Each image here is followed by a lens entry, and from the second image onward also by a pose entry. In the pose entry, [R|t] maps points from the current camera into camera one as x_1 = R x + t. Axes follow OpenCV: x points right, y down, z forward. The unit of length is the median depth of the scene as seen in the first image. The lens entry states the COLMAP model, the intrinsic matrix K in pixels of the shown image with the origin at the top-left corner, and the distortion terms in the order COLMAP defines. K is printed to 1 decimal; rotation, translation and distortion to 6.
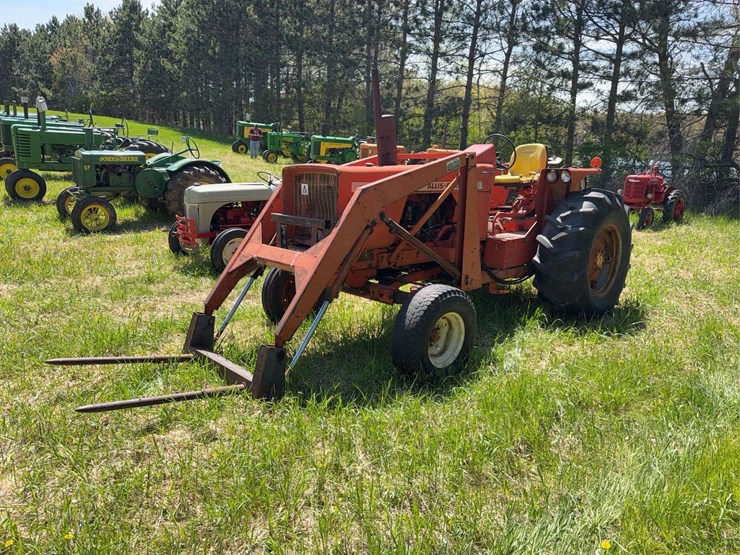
lens RADIAL K [[520.8, 0, 359.2], [0, 520.8, 279.8], [0, 0, 1]] dist [0.006740, -0.007586]
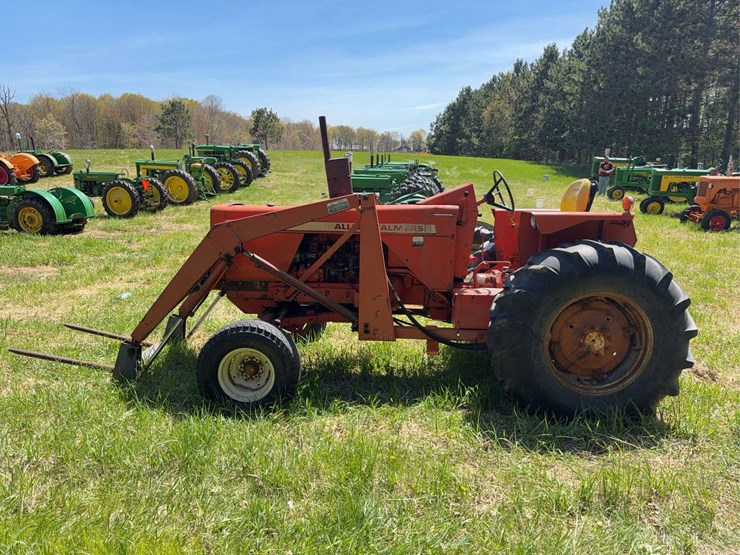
lens RADIAL K [[515.5, 0, 367.1], [0, 515.5, 283.0], [0, 0, 1]] dist [0.022430, -0.045402]
pose [[0.712306, 0.105021, -0.693968, 0.156603], [-0.146887, 0.989153, -0.001076, -0.014911], [0.686327, 0.102701, 0.720005, 0.061915]]
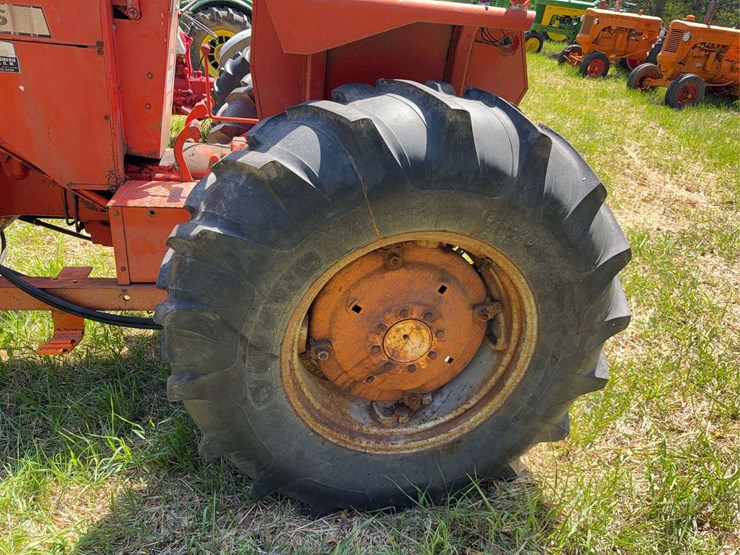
lens RADIAL K [[515.5, 0, 367.1], [0, 515.5, 283.0], [0, 0, 1]] dist [0.022430, -0.045402]
pose [[0.848936, 0.289141, -0.442386, 0.122885], [-0.186032, 0.946982, 0.261949, -0.030276], [0.494672, -0.140080, 0.857716, 0.161460]]
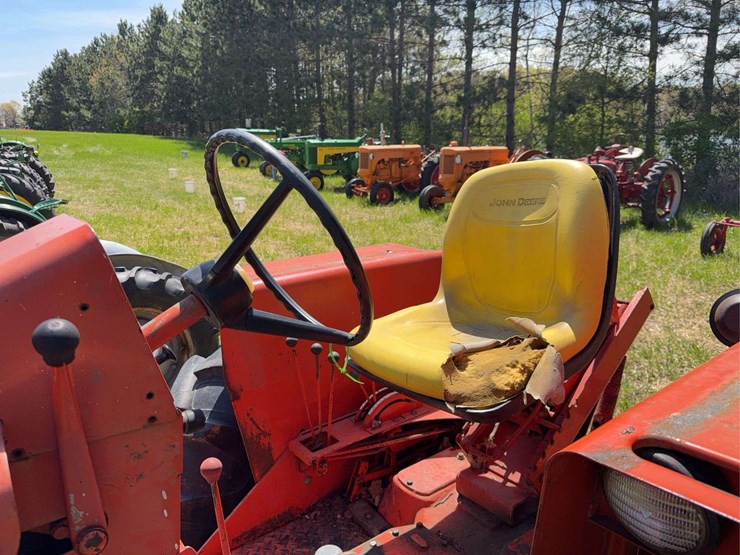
lens RADIAL K [[515.5, 0, 367.1], [0, 515.5, 283.0], [0, 0, 1]] dist [0.022430, -0.045402]
pose [[0.992262, -0.042106, -0.116805, 0.069773], [0.043312, 0.999031, 0.007805, -0.052062], [0.116363, -0.012804, 0.993124, 0.191410]]
